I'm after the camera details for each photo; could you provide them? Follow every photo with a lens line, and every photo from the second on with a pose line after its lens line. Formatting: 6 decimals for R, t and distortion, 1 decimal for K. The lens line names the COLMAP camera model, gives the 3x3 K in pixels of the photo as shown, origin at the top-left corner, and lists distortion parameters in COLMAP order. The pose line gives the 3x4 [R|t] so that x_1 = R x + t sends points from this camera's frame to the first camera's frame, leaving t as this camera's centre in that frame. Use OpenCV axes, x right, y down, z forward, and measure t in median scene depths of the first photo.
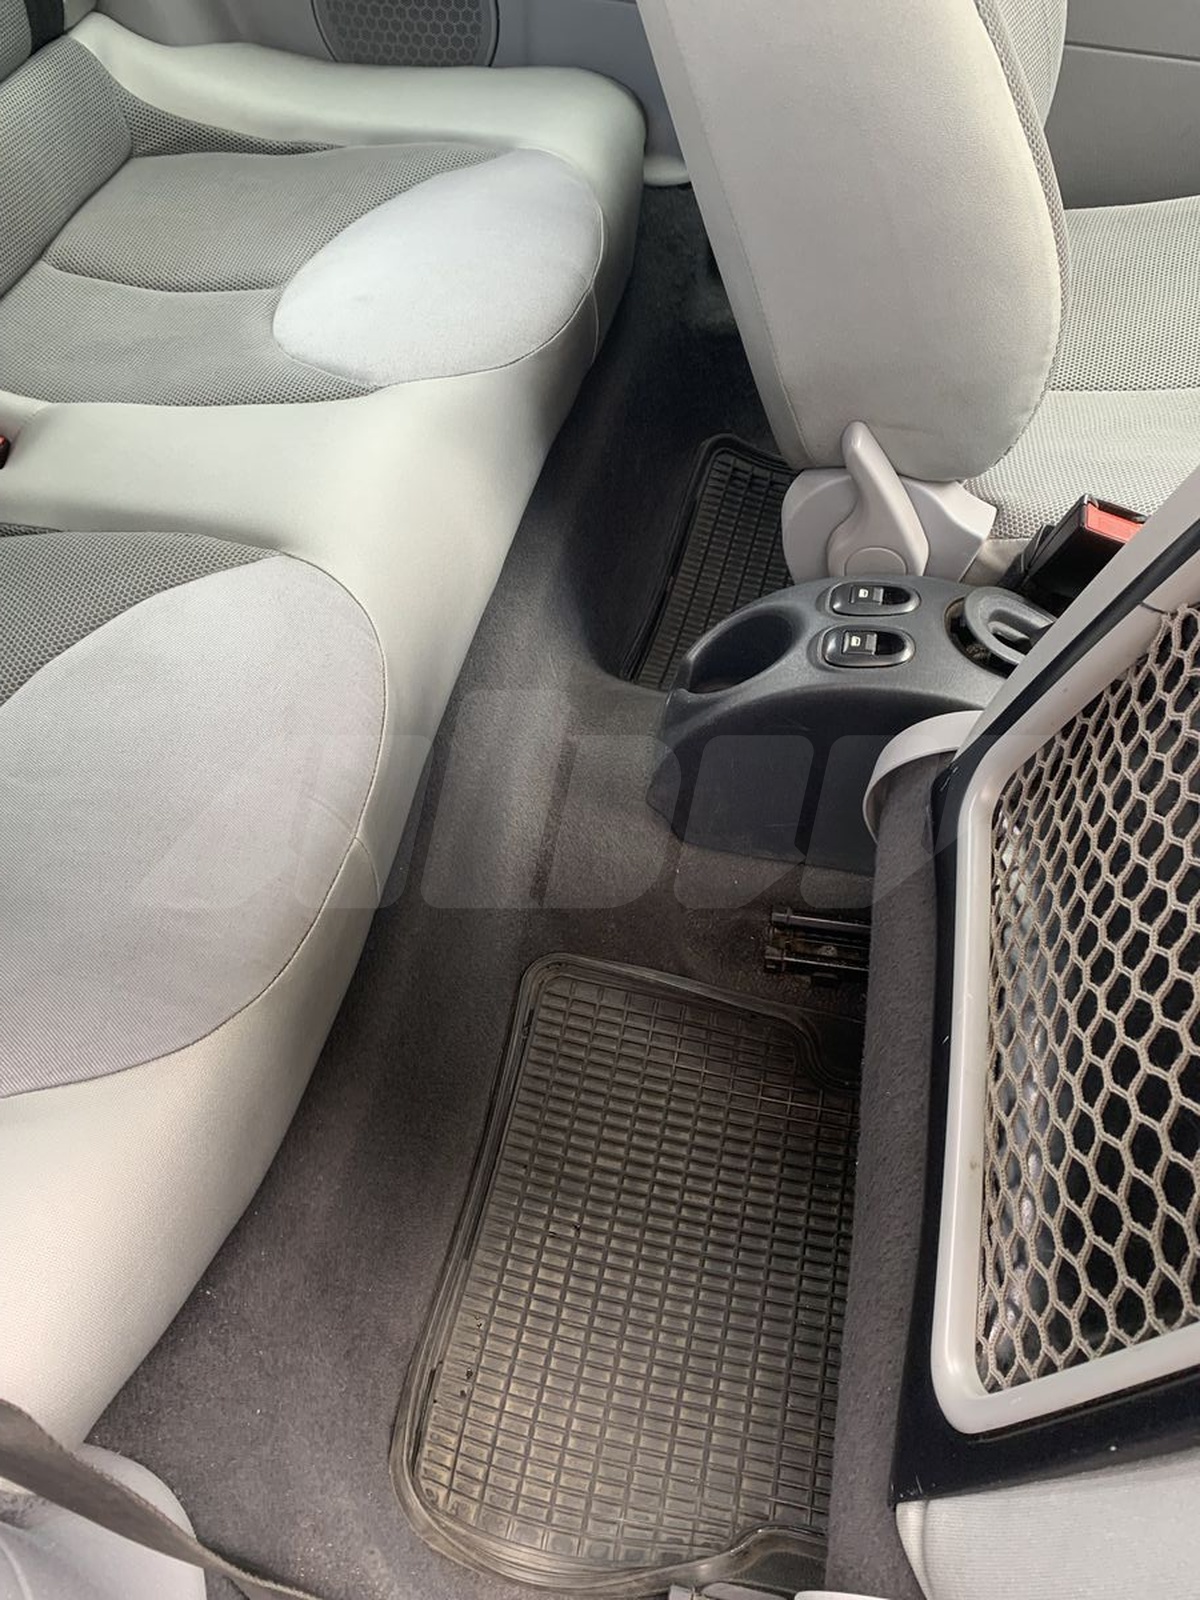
lens RADIAL K [[1216.0, 0, 600.0], [0, 1216.0, 800.0], [0, 0, 1]] dist [0.020551, -0.010469]
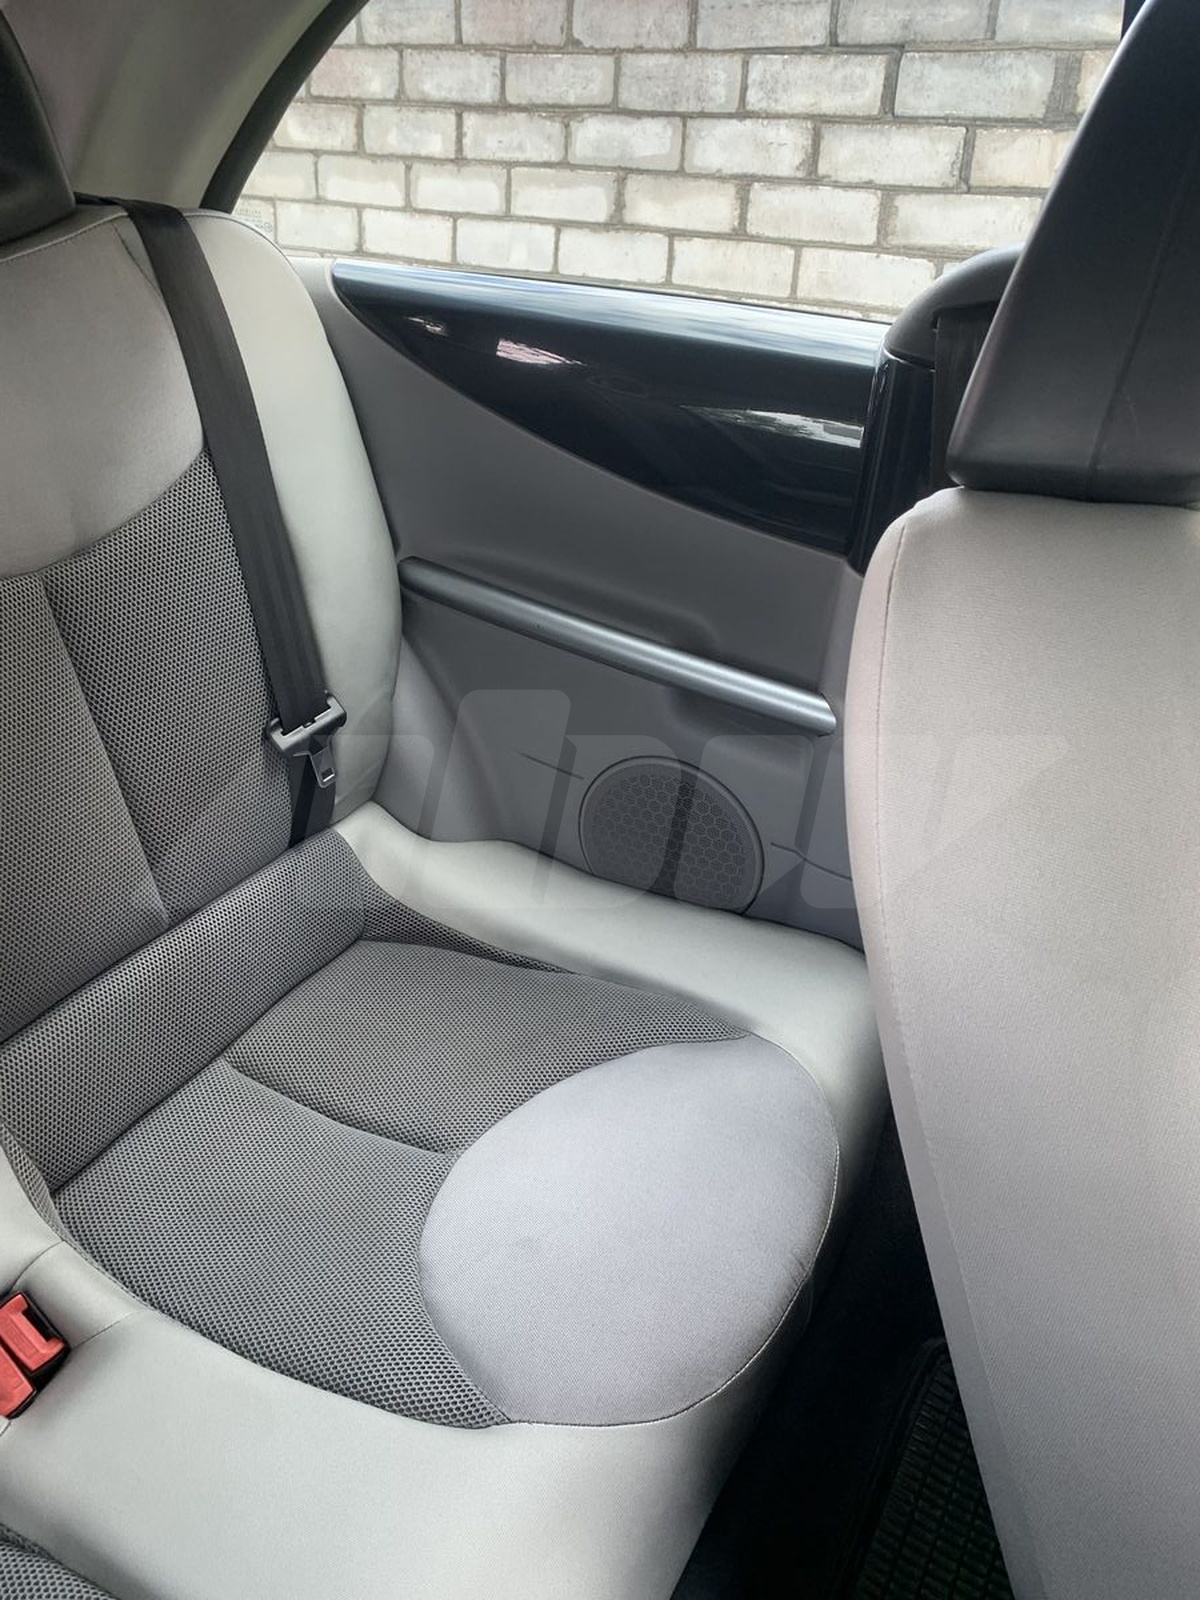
lens RADIAL K [[1216.0, 0, 600.0], [0, 1216.0, 800.0], [0, 0, 1]] dist [0.020551, -0.010469]
pose [[0.966369, 0.166360, -0.196098, -0.032203], [-0.231860, 0.893481, -0.384620, -0.324294], [0.111225, 0.417153, 0.902005, 0.120267]]
